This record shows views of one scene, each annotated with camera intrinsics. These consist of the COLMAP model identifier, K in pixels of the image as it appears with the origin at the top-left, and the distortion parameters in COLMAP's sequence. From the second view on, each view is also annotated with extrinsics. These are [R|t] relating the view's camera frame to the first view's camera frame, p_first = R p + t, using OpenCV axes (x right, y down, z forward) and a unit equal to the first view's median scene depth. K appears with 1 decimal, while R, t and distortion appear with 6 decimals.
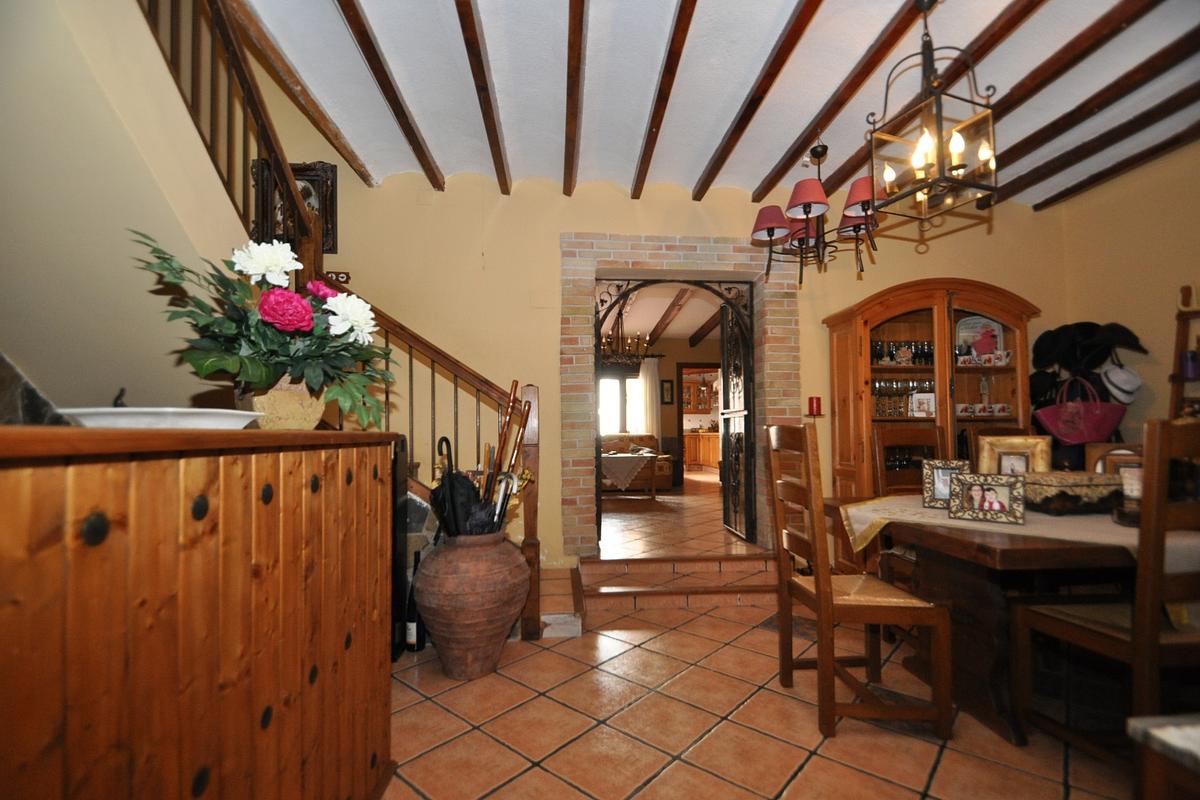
lens RADIAL K [[529.4, 0, 597.6], [0, 529.4, 399.3], [0, 0, 1]] dist [0.005825, 0.000172]
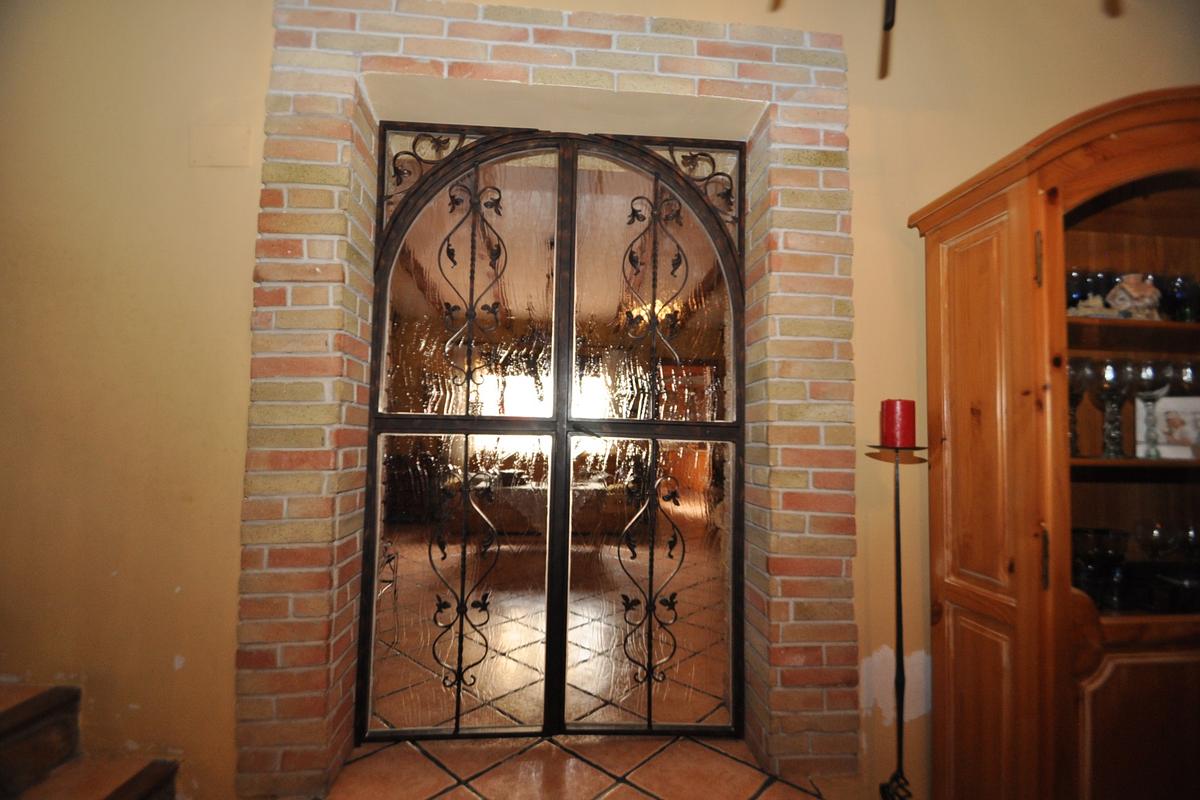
lens RADIAL K [[529.4, 0, 603.6], [0, 529.4, 405.0], [0, 0, 1]] dist [0.005825, 0.000172]
pose [[0.999776, 0.020634, -0.004637, 0.191764], [-0.020691, 0.999706, -0.012633, 0.007731], [0.004375, 0.012726, 0.999909, 0.592210]]
